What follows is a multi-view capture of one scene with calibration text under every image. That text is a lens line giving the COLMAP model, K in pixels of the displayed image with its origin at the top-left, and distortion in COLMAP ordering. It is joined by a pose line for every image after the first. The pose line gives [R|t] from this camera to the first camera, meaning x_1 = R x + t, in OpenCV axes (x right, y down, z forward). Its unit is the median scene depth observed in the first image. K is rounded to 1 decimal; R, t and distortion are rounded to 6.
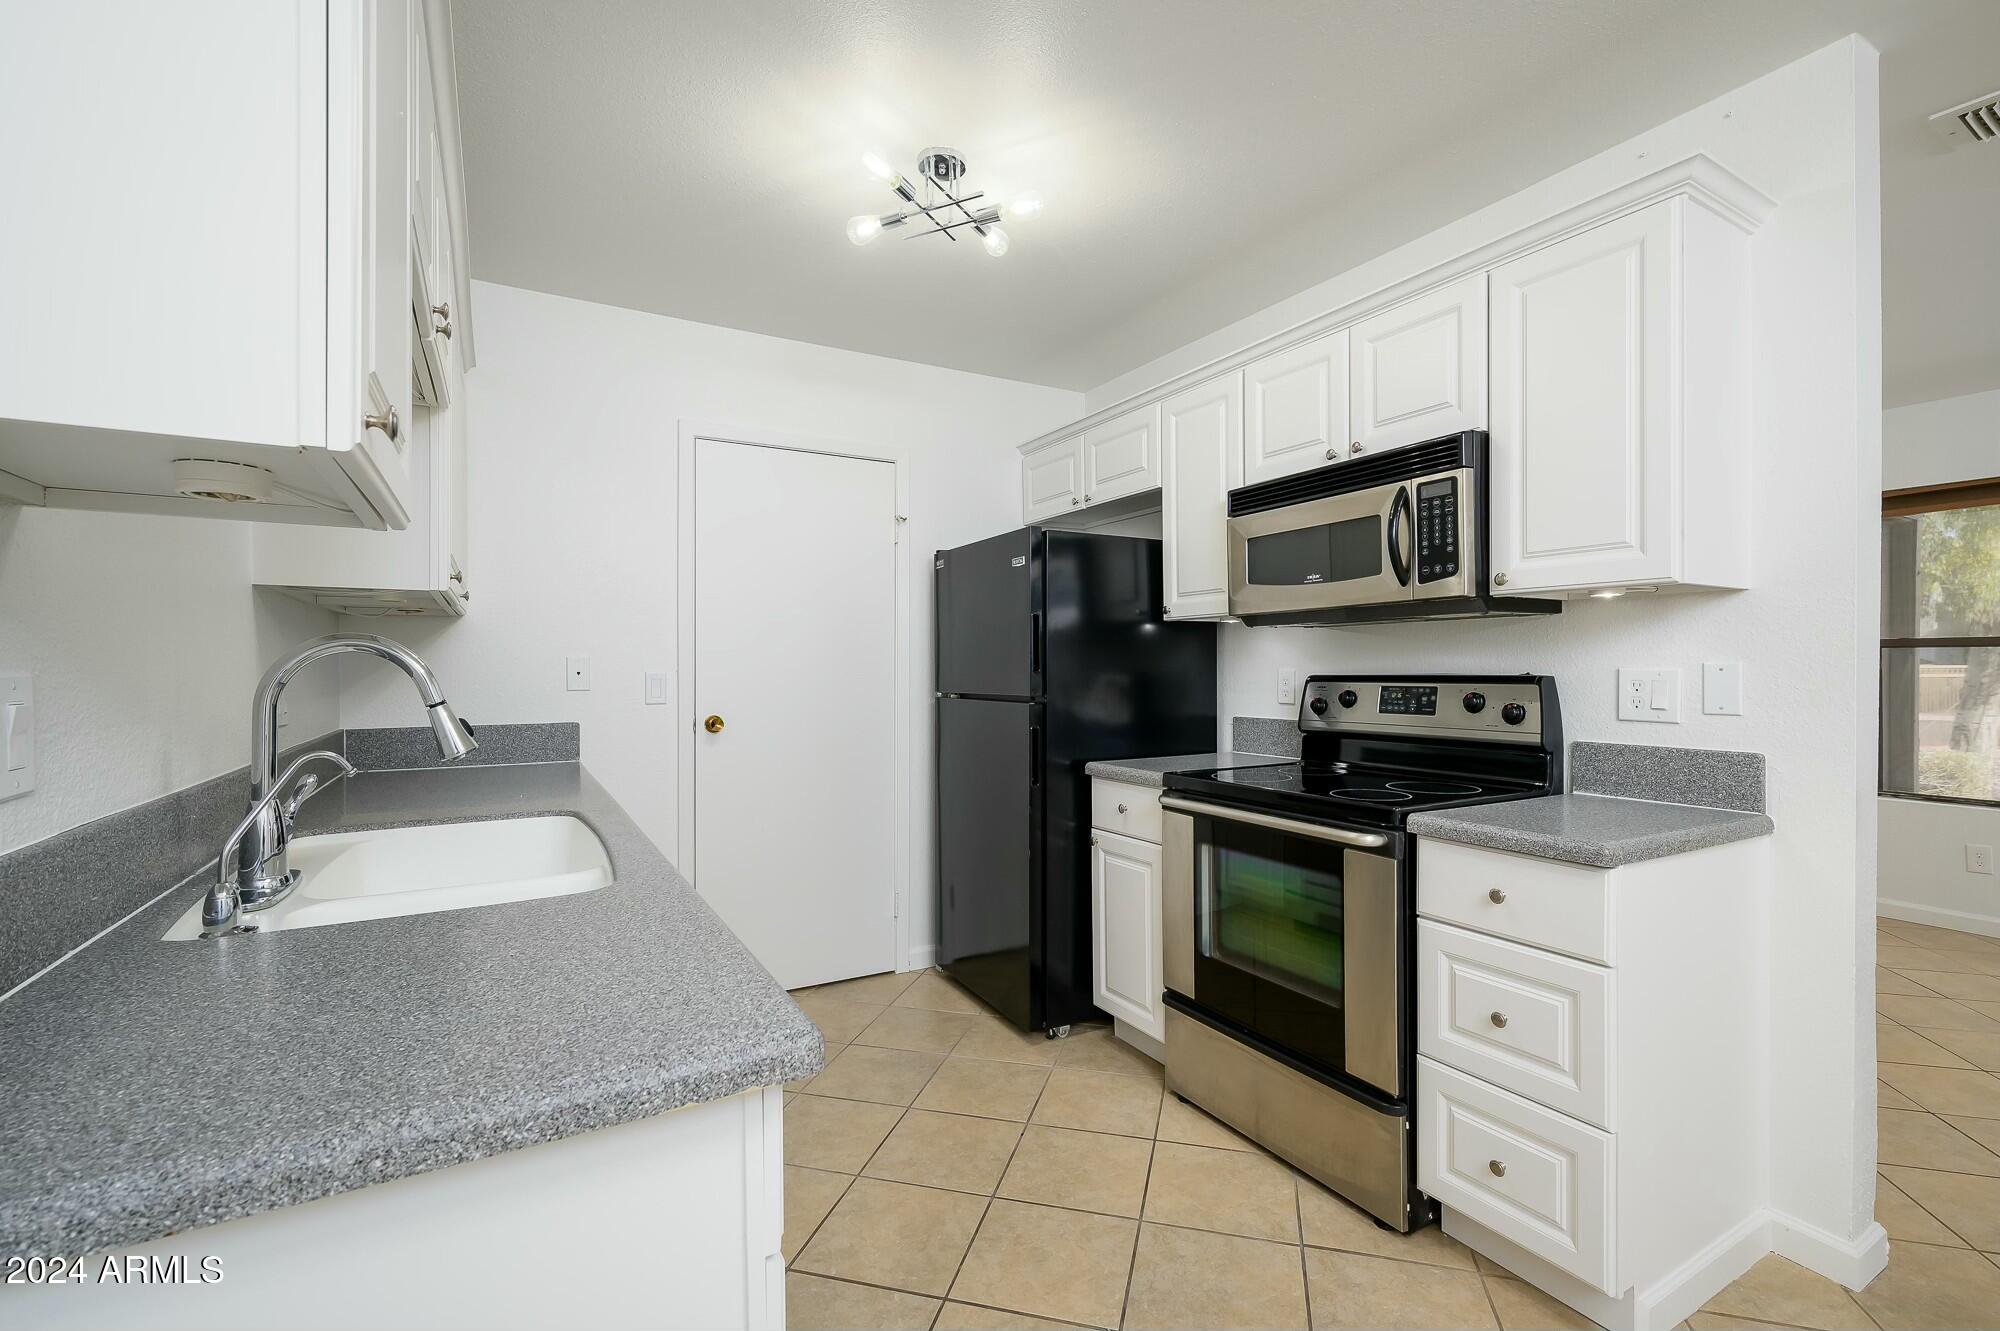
lens RADIAL K [[883.7, 0, 1006.3], [0, 883.7, 670.9], [0, 0, 1]] dist [0.001554, 0.000103]
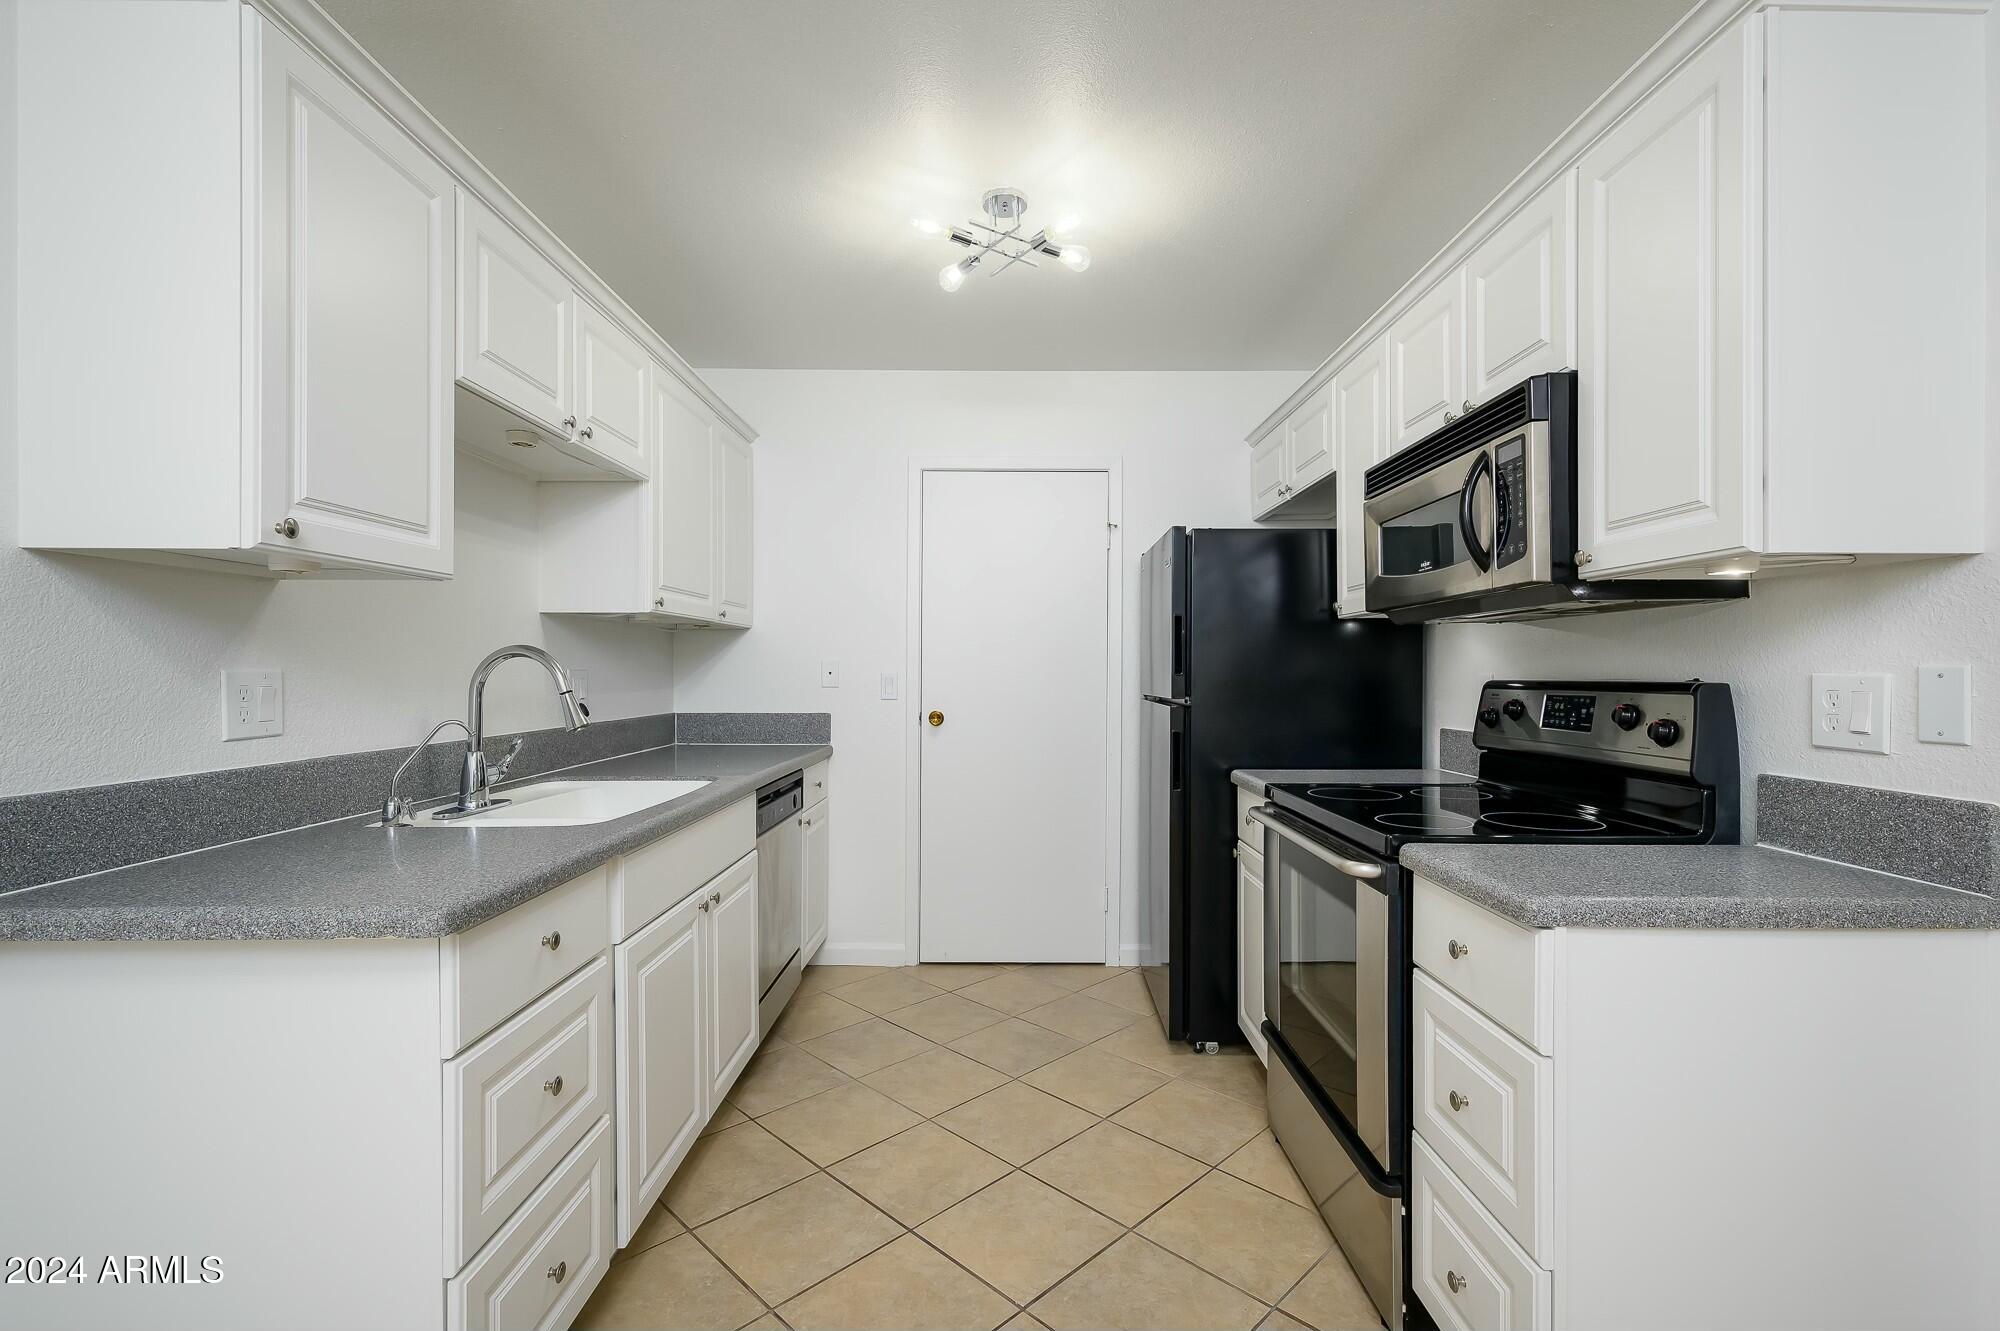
lens RADIAL K [[894.2, 0, 1003.7], [0, 894.2, 671.8], [0, 0, 1]] dist [0.000640, -0.000158]
pose [[0.867874, 0.005022, -0.496759, 0.464898], [-0.006001, 0.999982, -0.000374, -0.000068], [0.496748, 0.003306, 0.867889, 0.054591]]
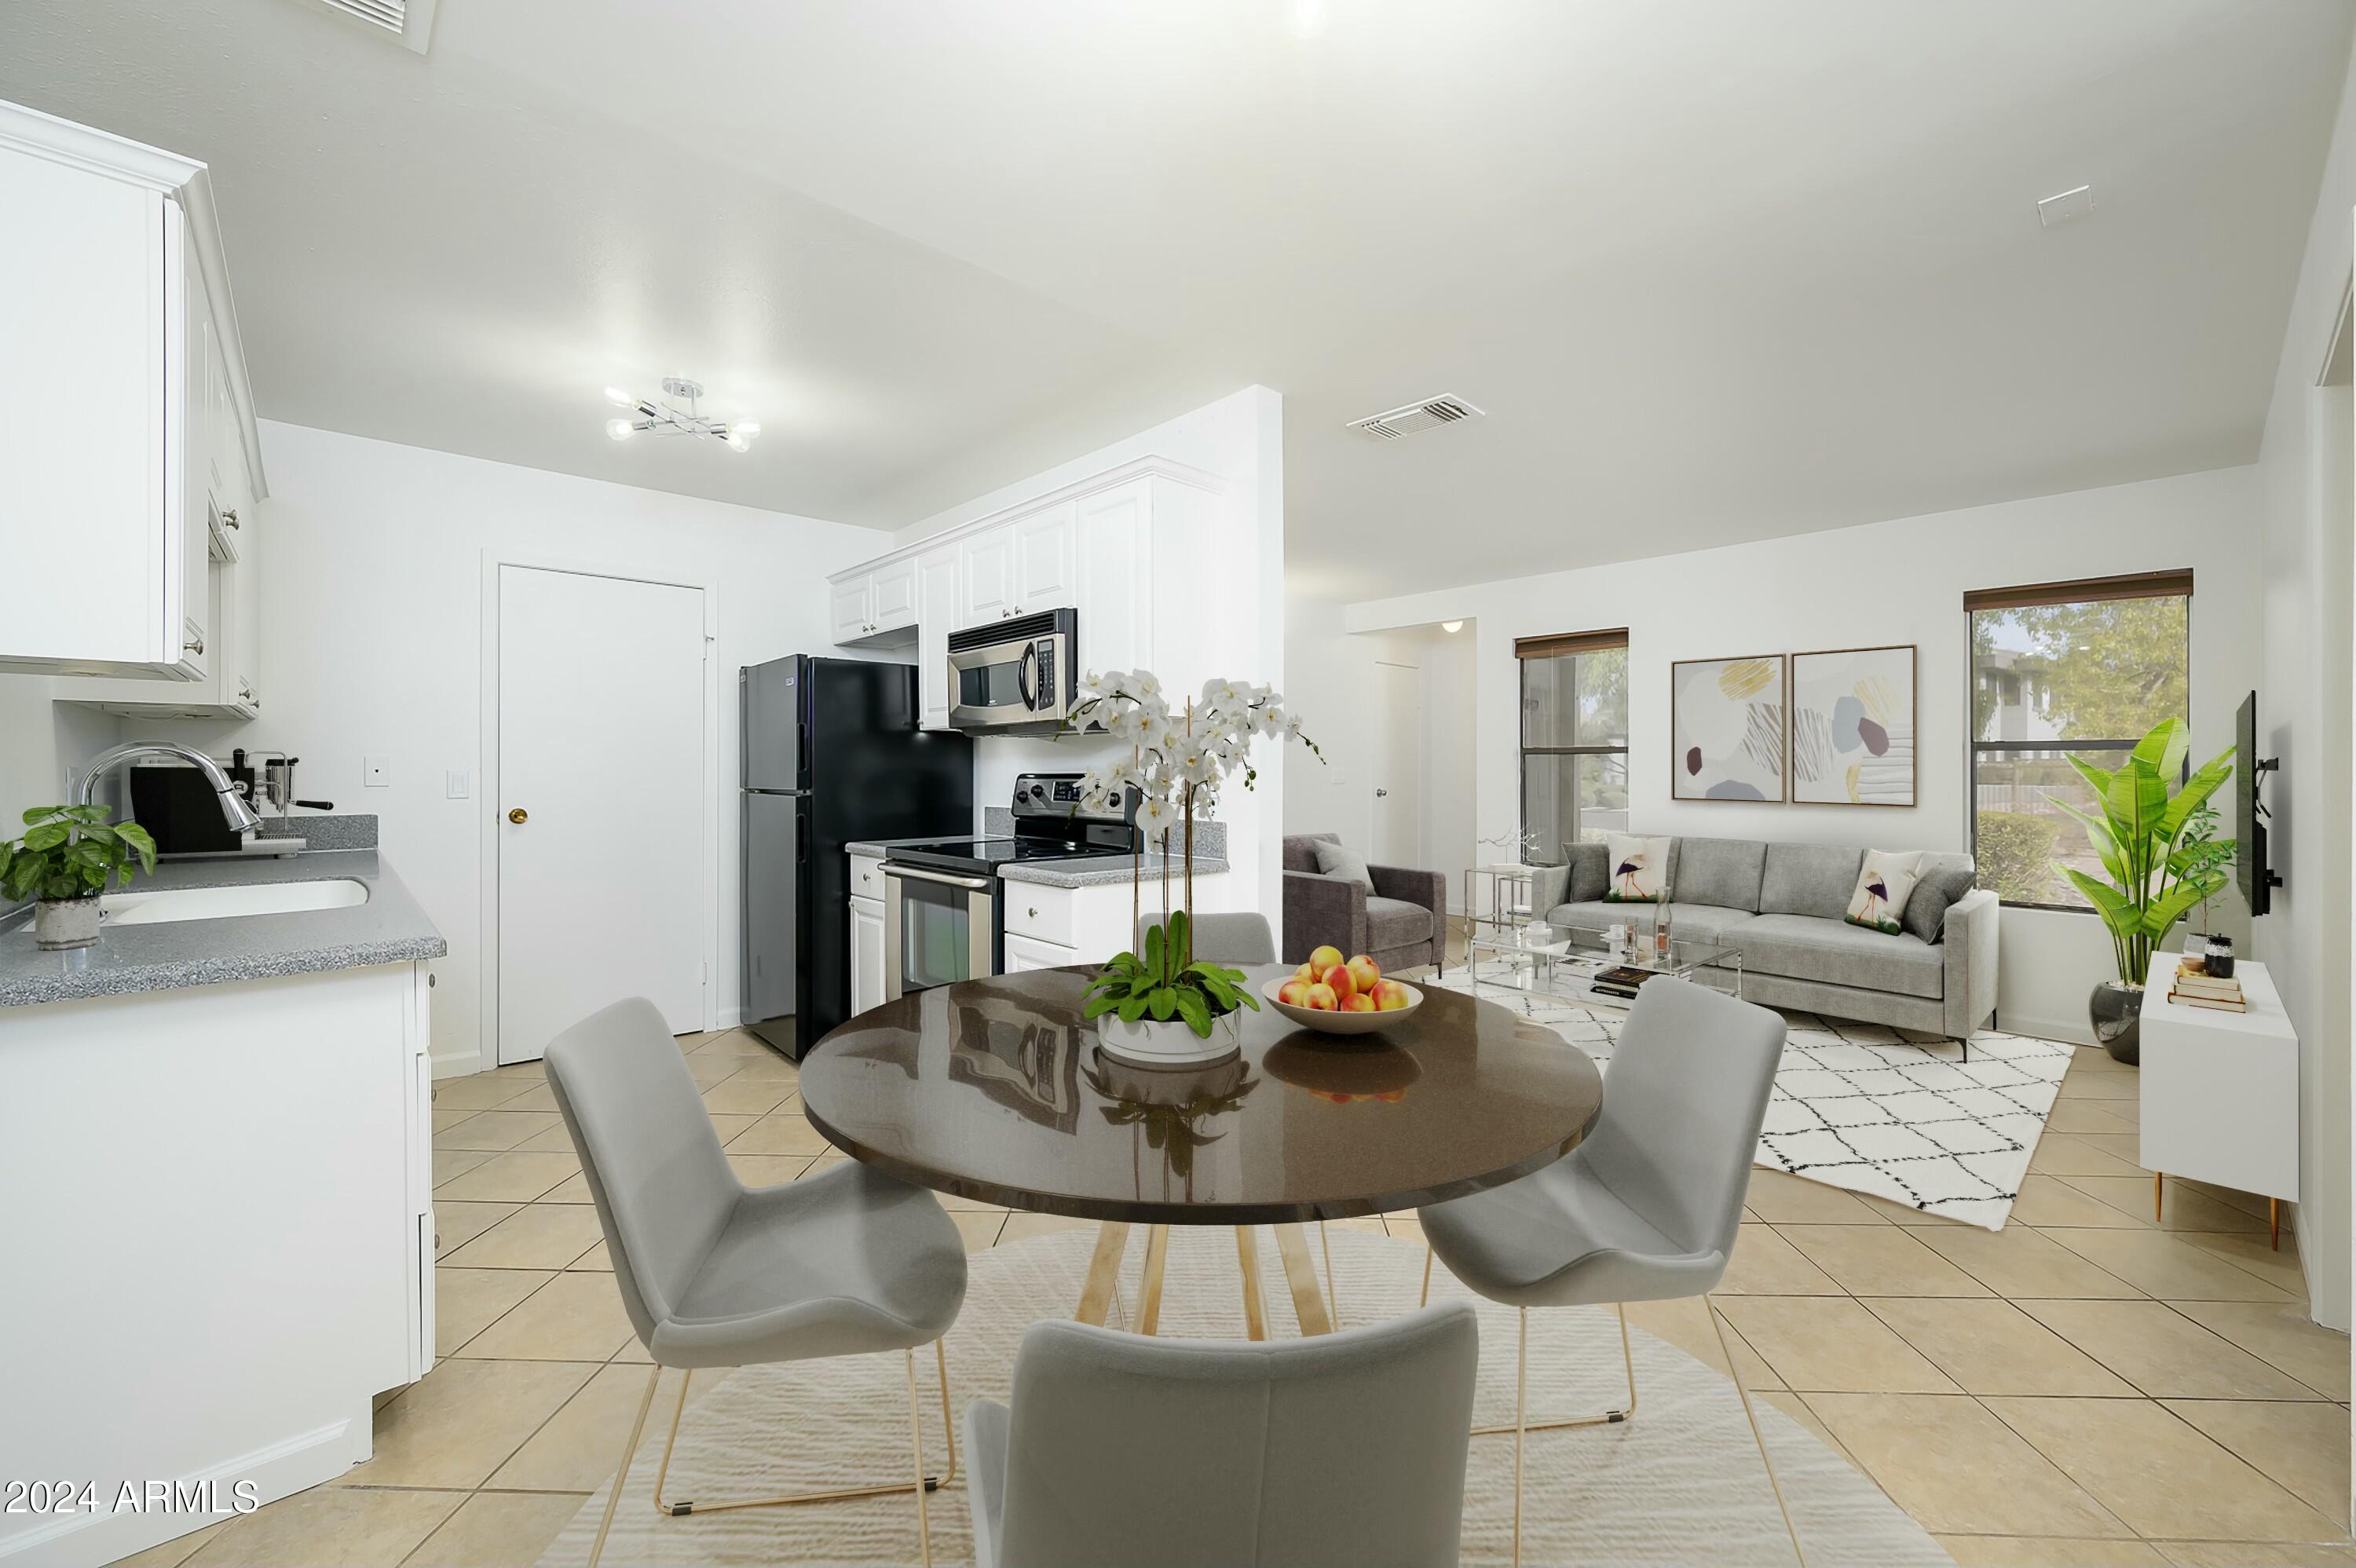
lens RADIAL K [[940.2, 0, 1188.2], [0, 940.2, 771.3], [0, 0, 1]] dist [-0.001799, -0.000361]
pose [[0.974828, 0.001603, 0.222951, 0.349597], [-0.001500, 0.999999, -0.000631, 0.002720], [-0.222951, 0.000281, 0.974829, -0.539728]]
